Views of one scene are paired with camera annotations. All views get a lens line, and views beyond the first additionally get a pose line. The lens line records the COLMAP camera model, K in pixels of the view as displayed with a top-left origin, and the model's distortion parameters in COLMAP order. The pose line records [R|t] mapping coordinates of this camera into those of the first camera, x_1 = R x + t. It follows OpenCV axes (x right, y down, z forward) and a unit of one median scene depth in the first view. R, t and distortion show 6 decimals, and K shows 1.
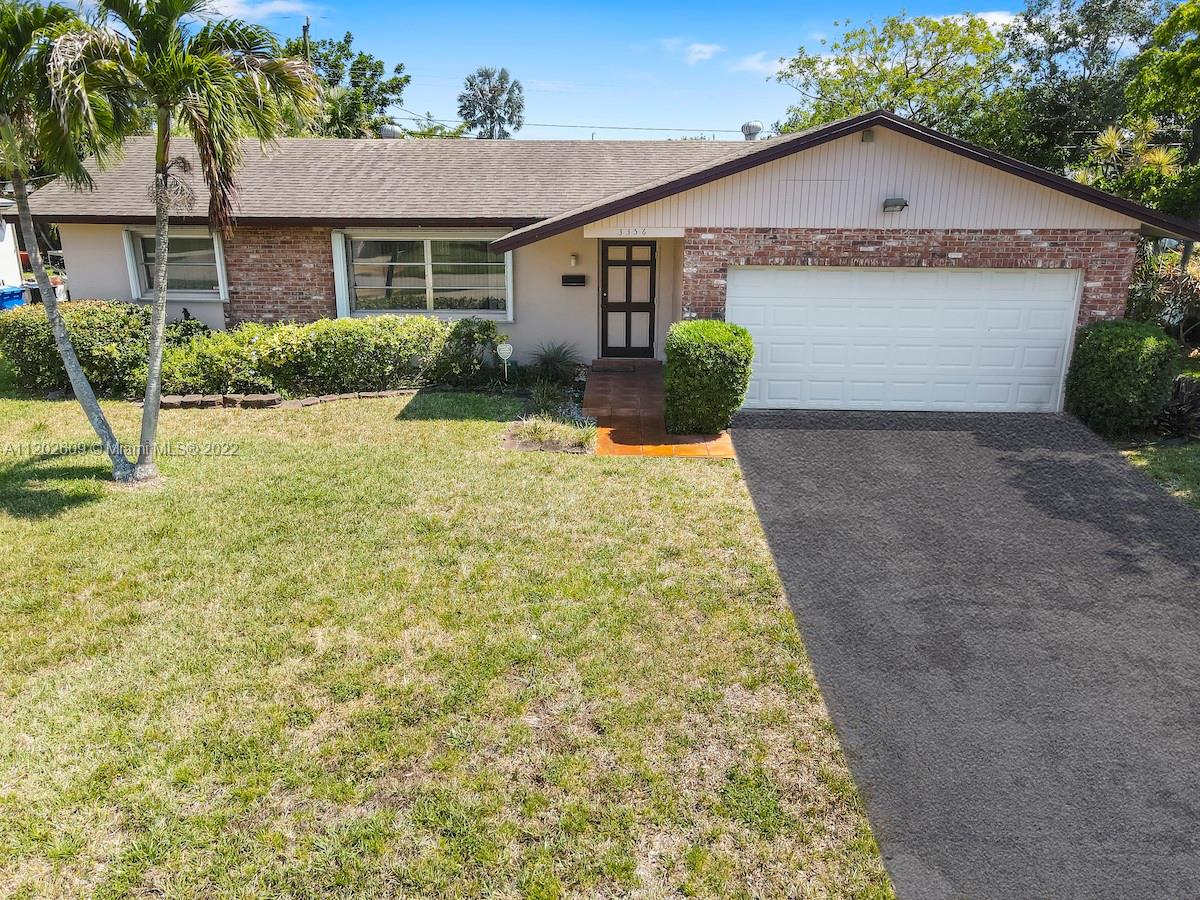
lens RADIAL K [[858.6, 0, 600.0], [0, 858.6, 450.0], [0, 0, 1]] dist [0.006270, 0.008993]
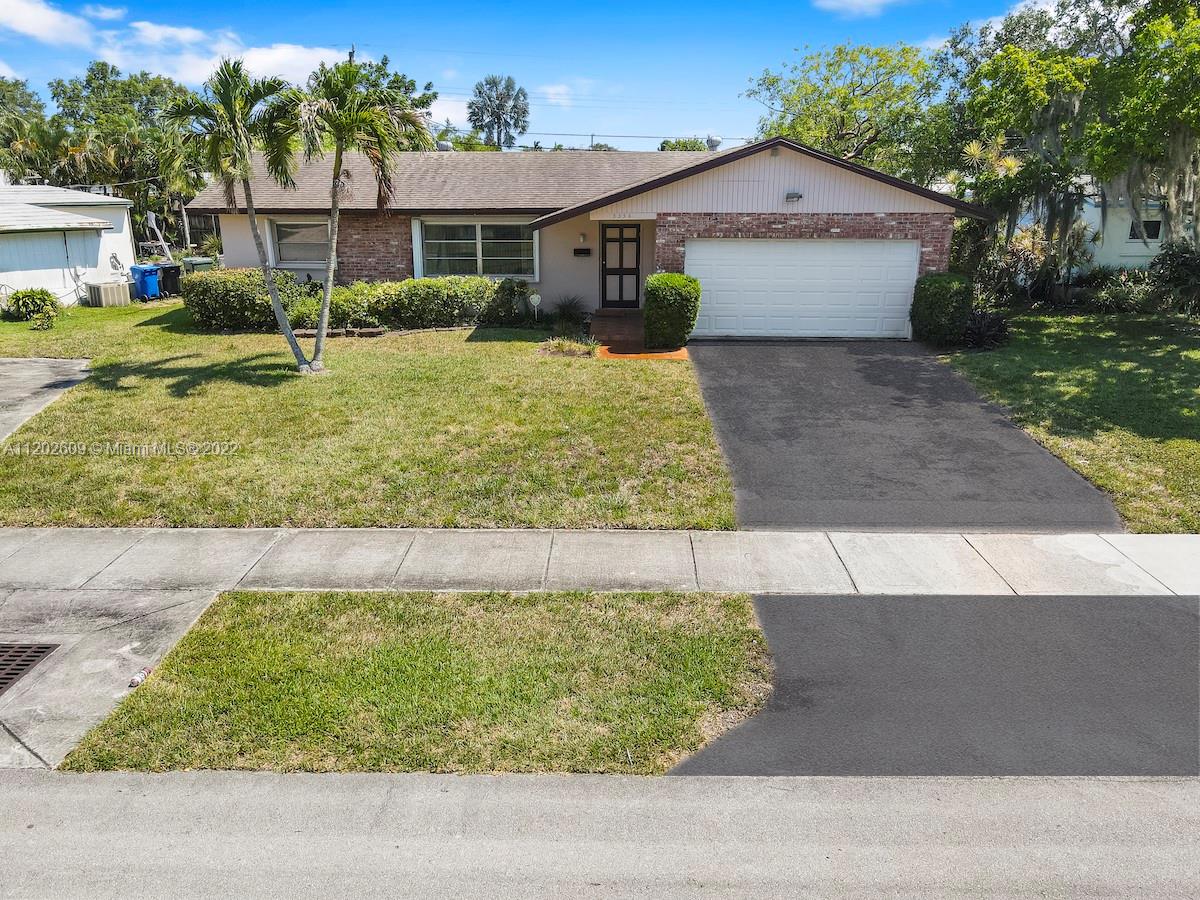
lens RADIAL K [[858.6, 0, 600.0], [0, 858.6, 450.0], [0, 0, 1]] dist [0.006270, 0.008993]
pose [[0.999990, -0.004525, -0.000594, -0.002102], [0.004525, 0.999990, 0.000420, 0.142907], [0.000592, -0.000423, 1.000000, -0.464934]]
